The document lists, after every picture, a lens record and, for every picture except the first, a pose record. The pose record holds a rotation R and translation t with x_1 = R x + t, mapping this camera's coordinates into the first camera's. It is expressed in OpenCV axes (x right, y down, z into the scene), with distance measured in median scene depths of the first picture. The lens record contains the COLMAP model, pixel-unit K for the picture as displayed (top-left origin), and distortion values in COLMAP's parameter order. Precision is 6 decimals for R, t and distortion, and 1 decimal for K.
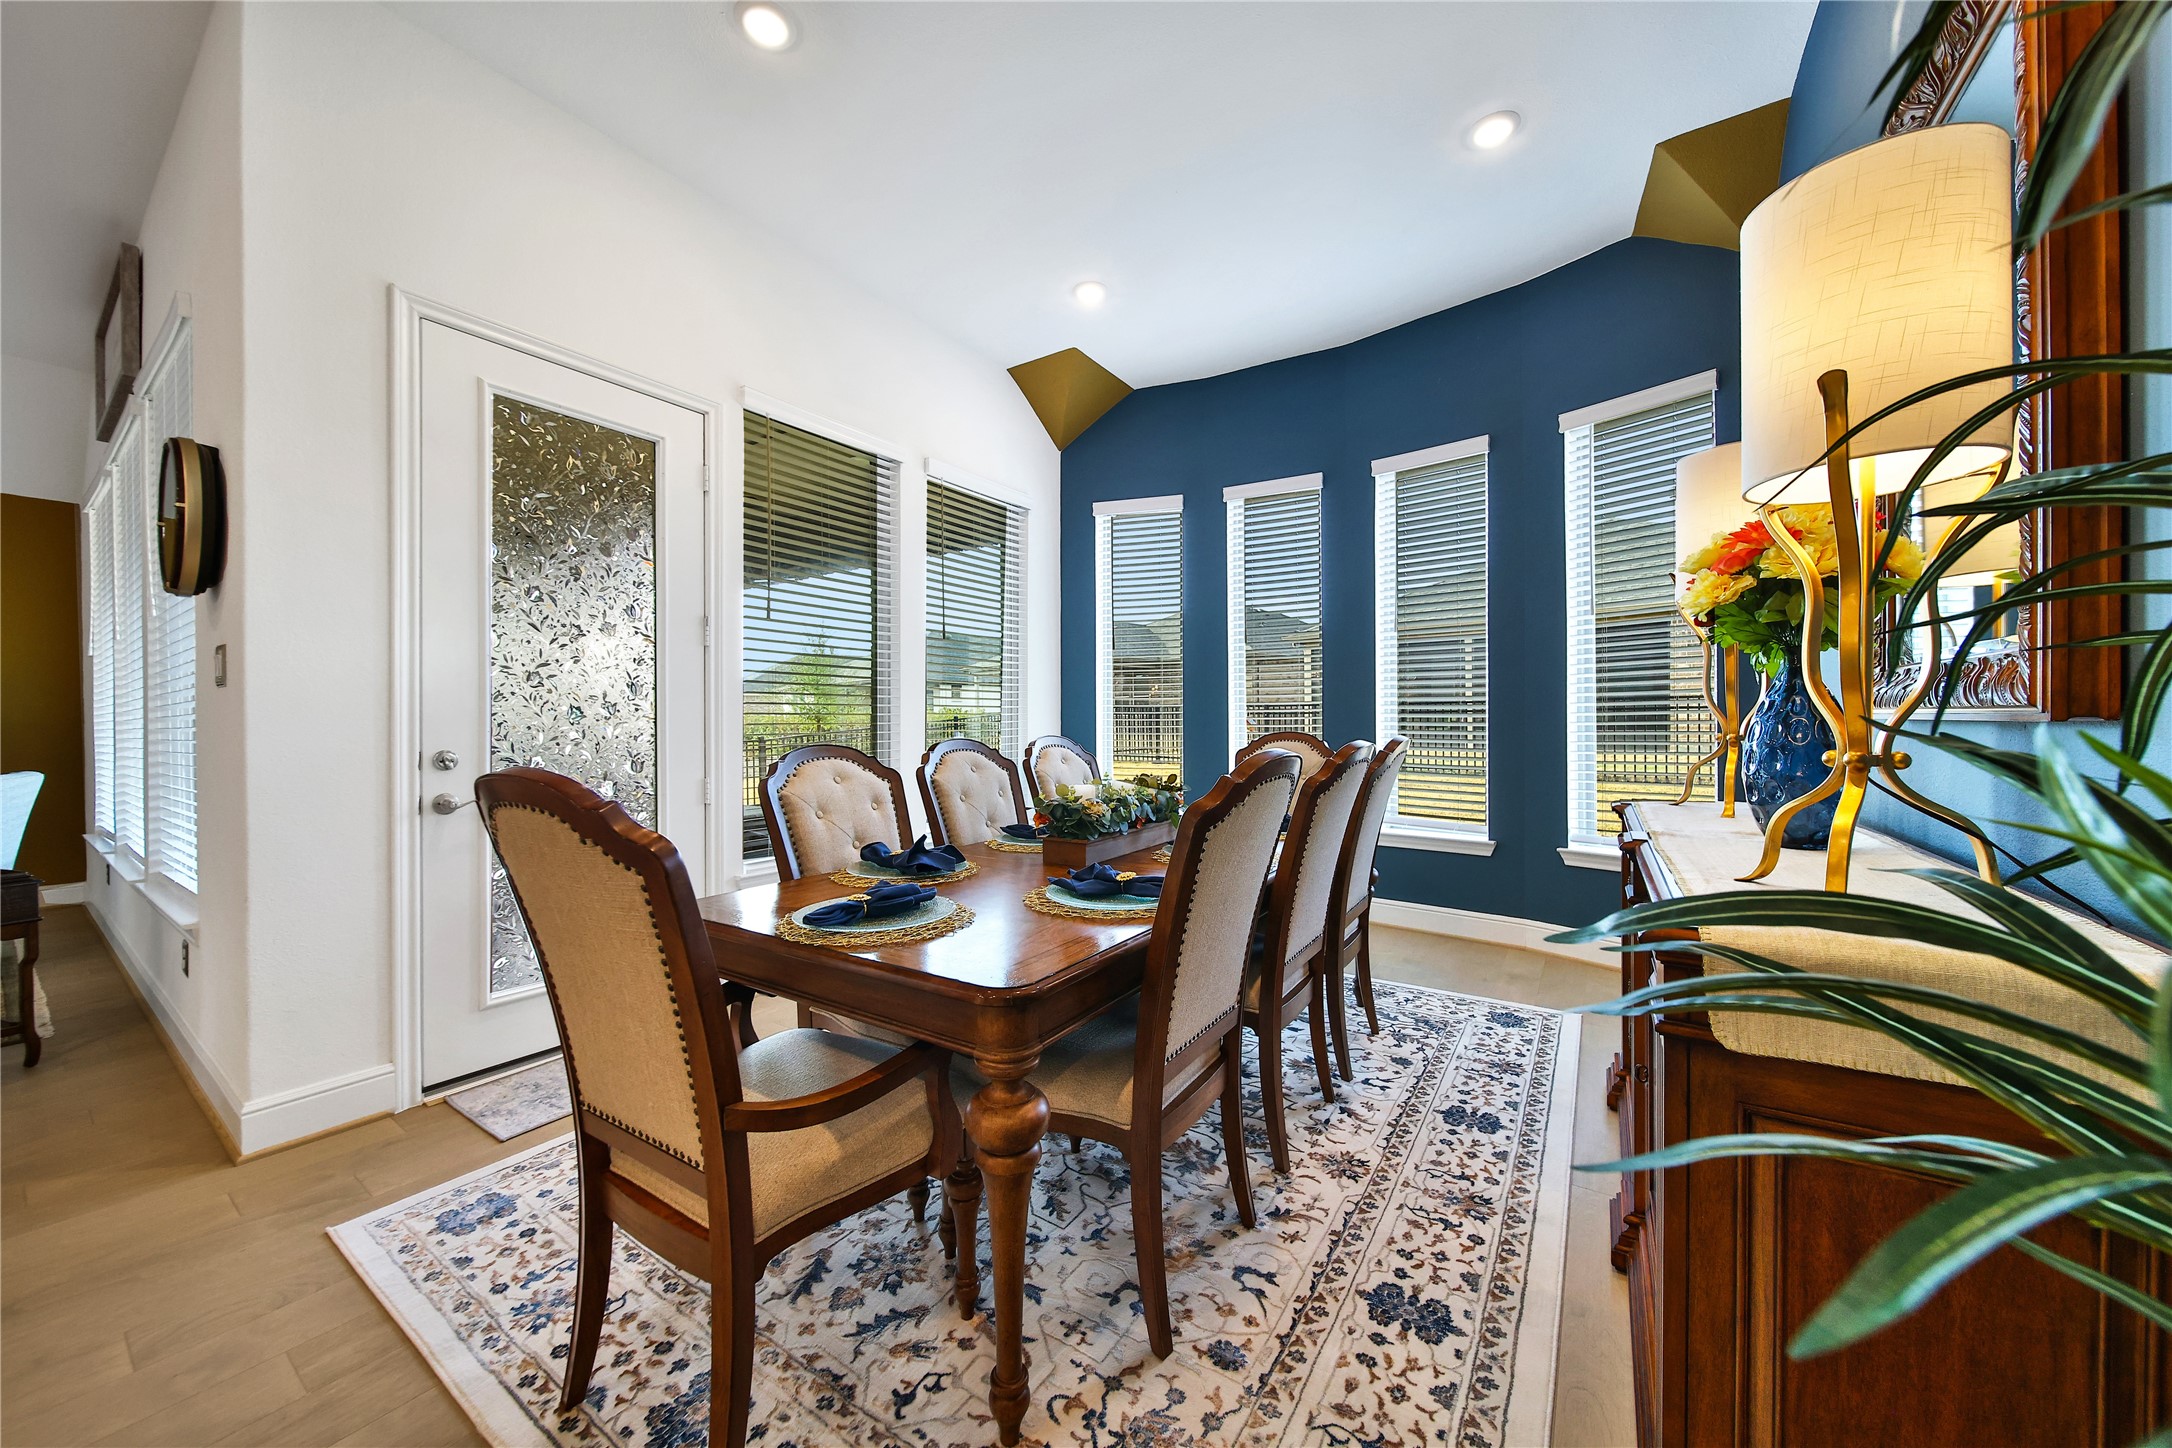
lens RADIAL K [[760.9, 0, 1086.1], [0, 760.9, 727.9], [0, 0, 1]] dist [-0.003558, -0.000183]
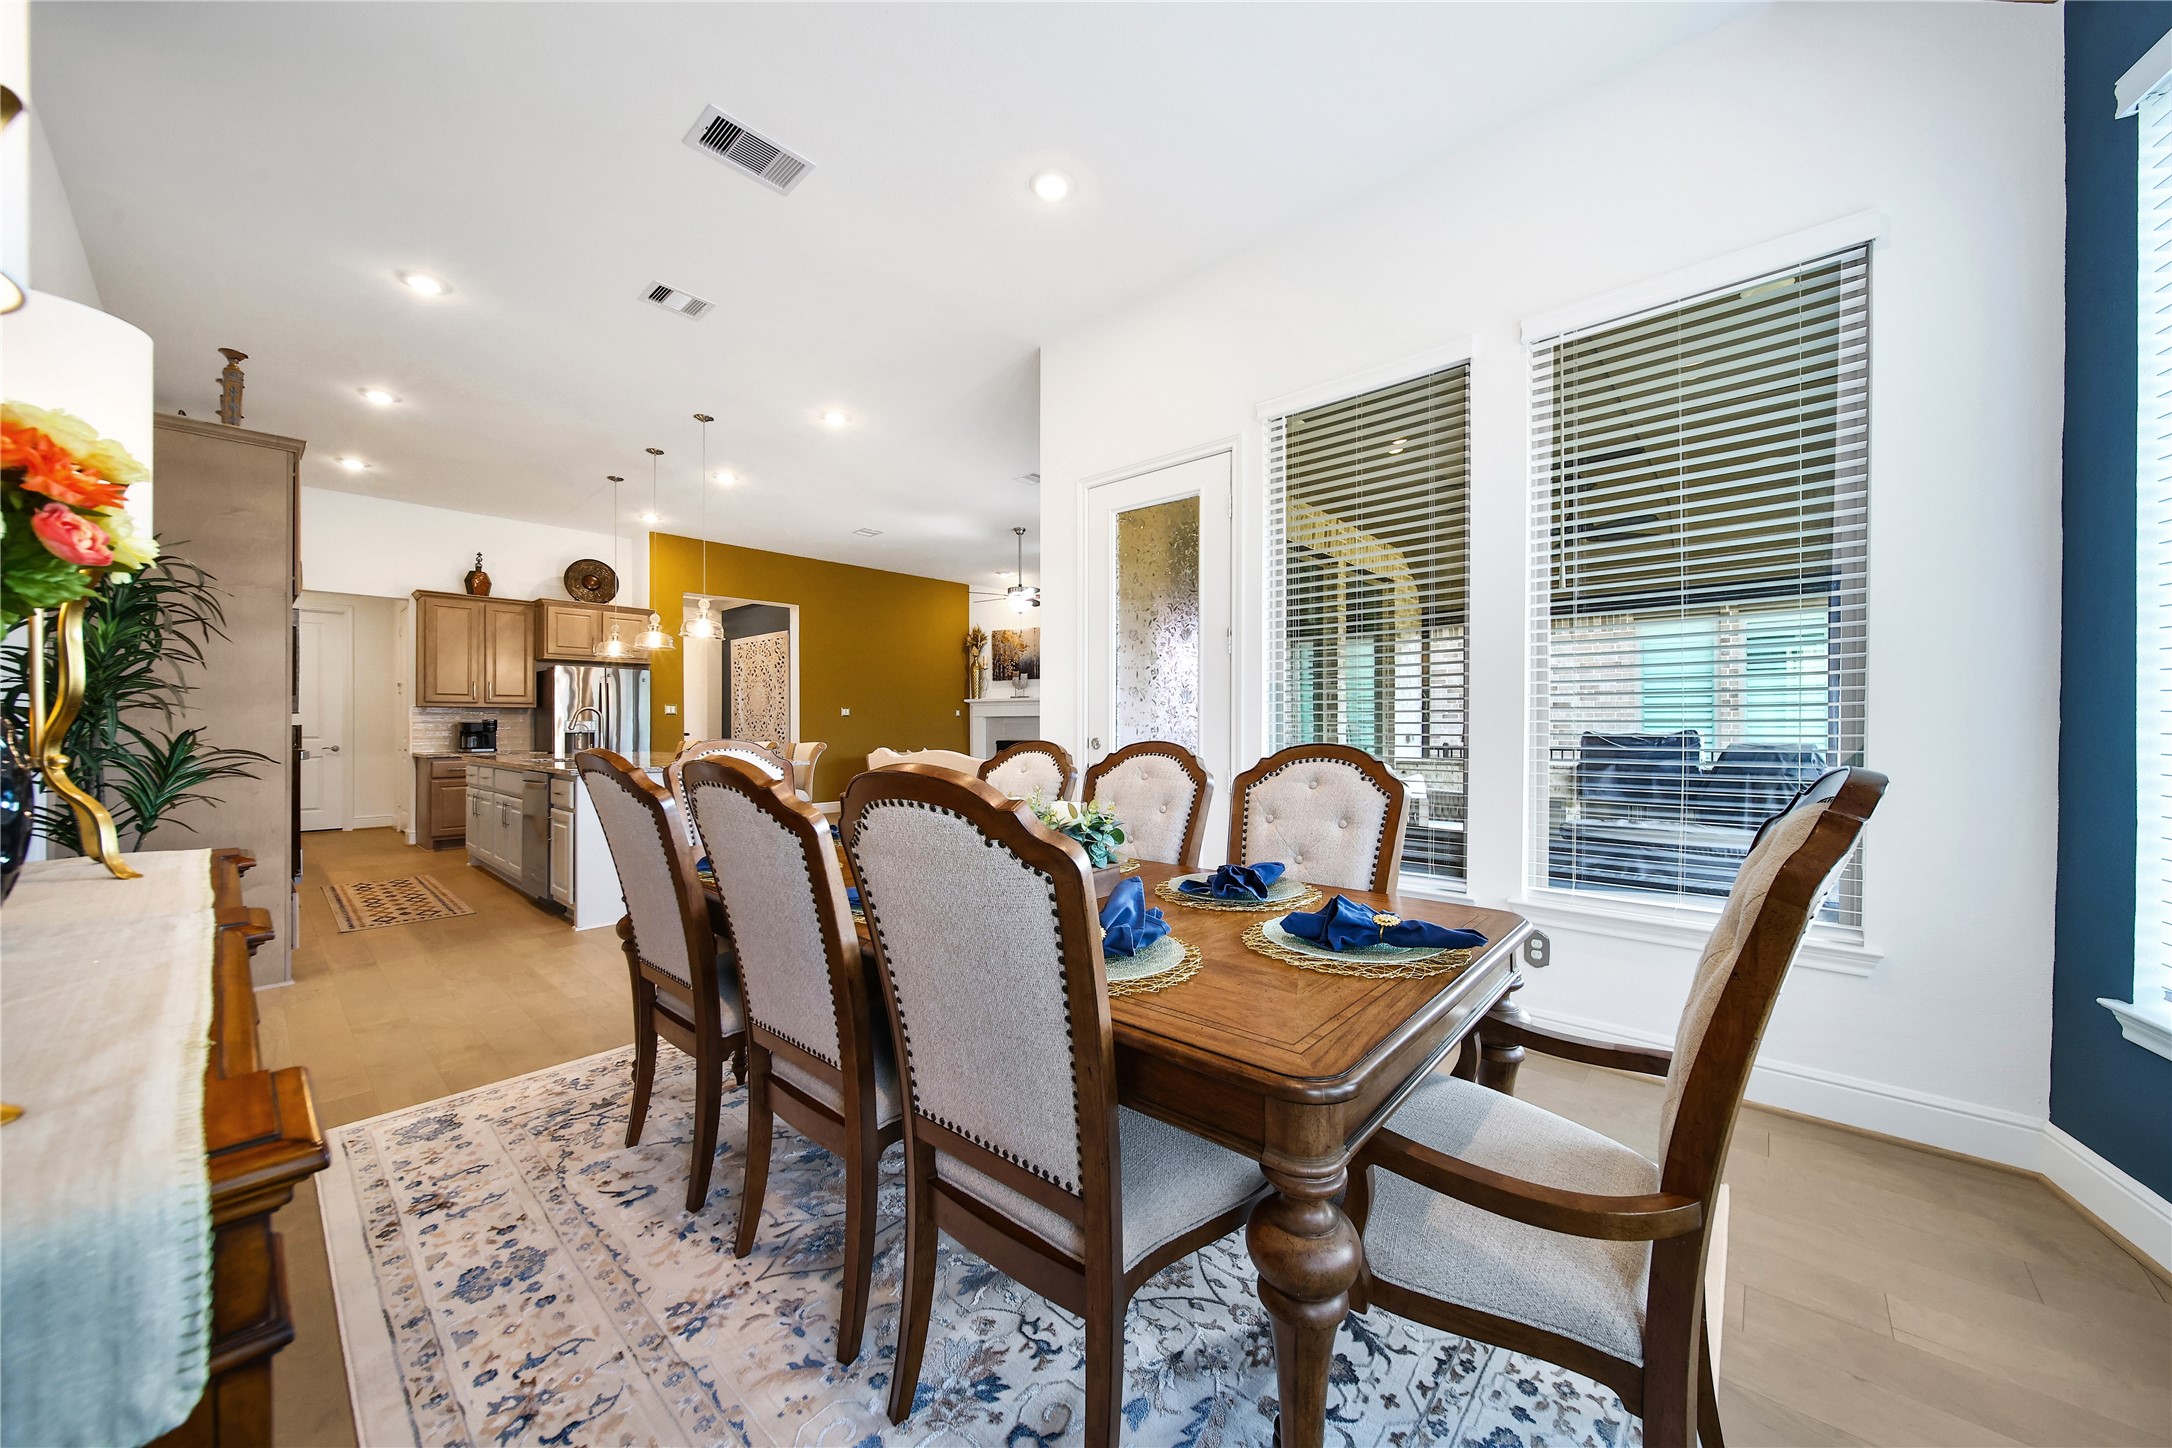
lens RADIAL K [[760.9, 0, 1086.1], [0, 760.9, 727.9], [0, 0, 1]] dist [-0.003558, -0.000183]
pose [[-0.126223, 0.016738, -0.991861, 0.658076], [-0.007862, 0.999809, 0.017872, -0.017497], [0.991971, 0.010054, -0.126067, 0.932666]]
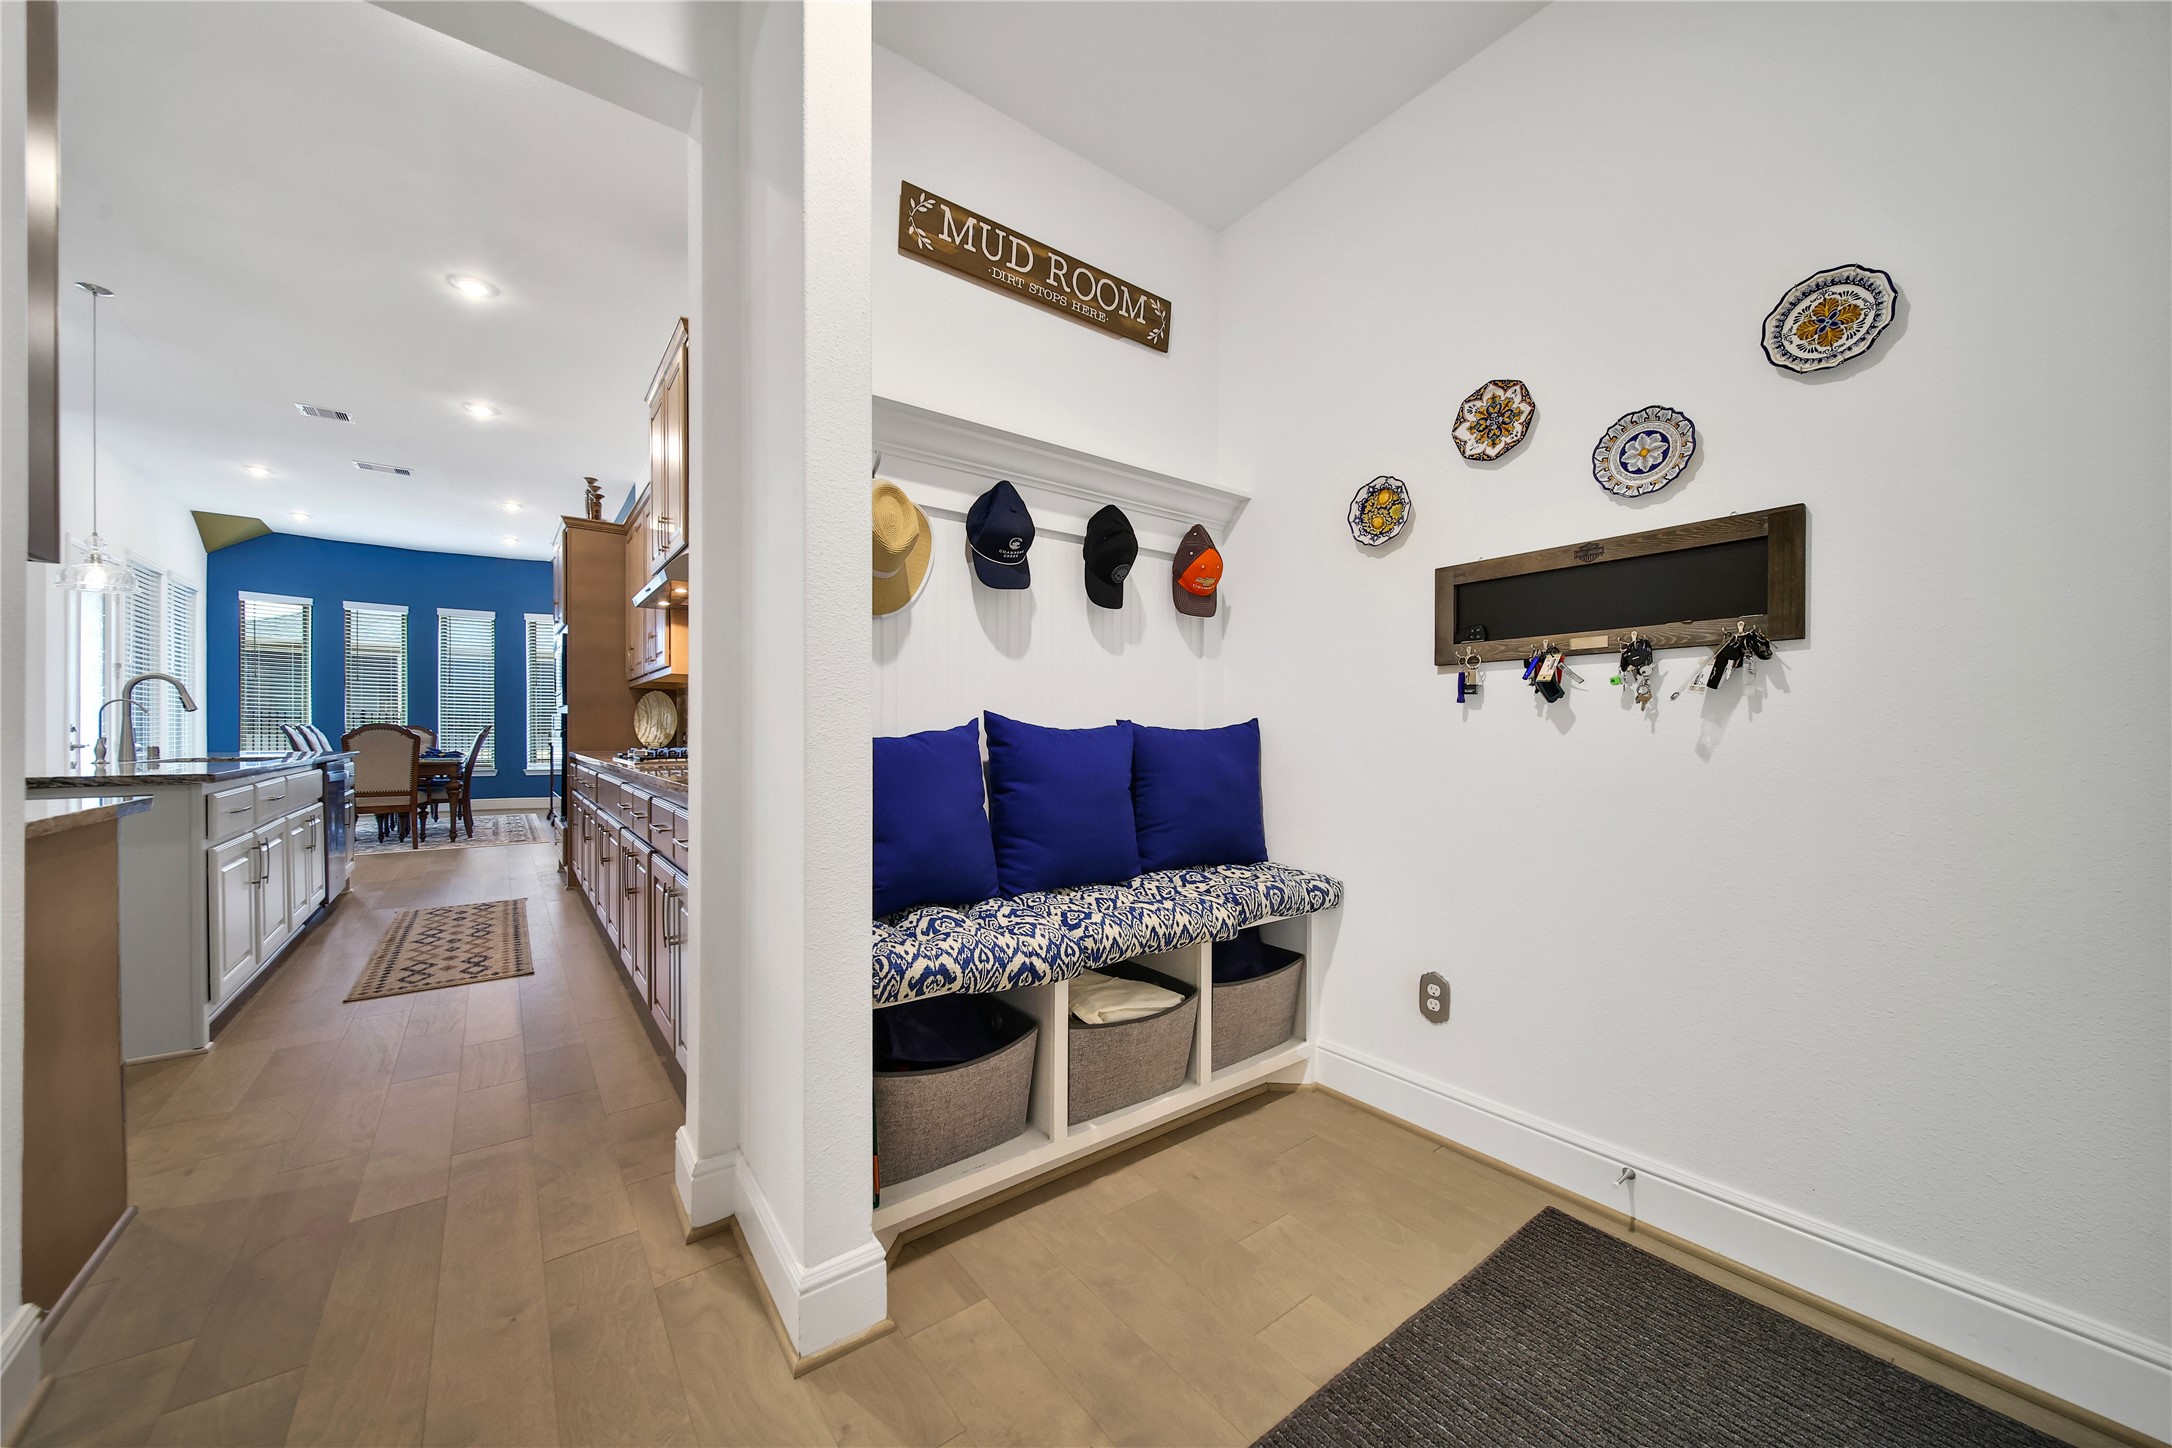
lens RADIAL K [[779.6, 0, 1067.4], [0, 779.6, 731.5], [0, 0, 1]] dist [-0.001486, -0.000212]
pose [[0.330383, 0.012581, 0.943763, -1.625708], [0.005209, 0.999872, -0.015152, 0.080153], [-0.943833, 0.009922, 0.330275, -2.083710]]
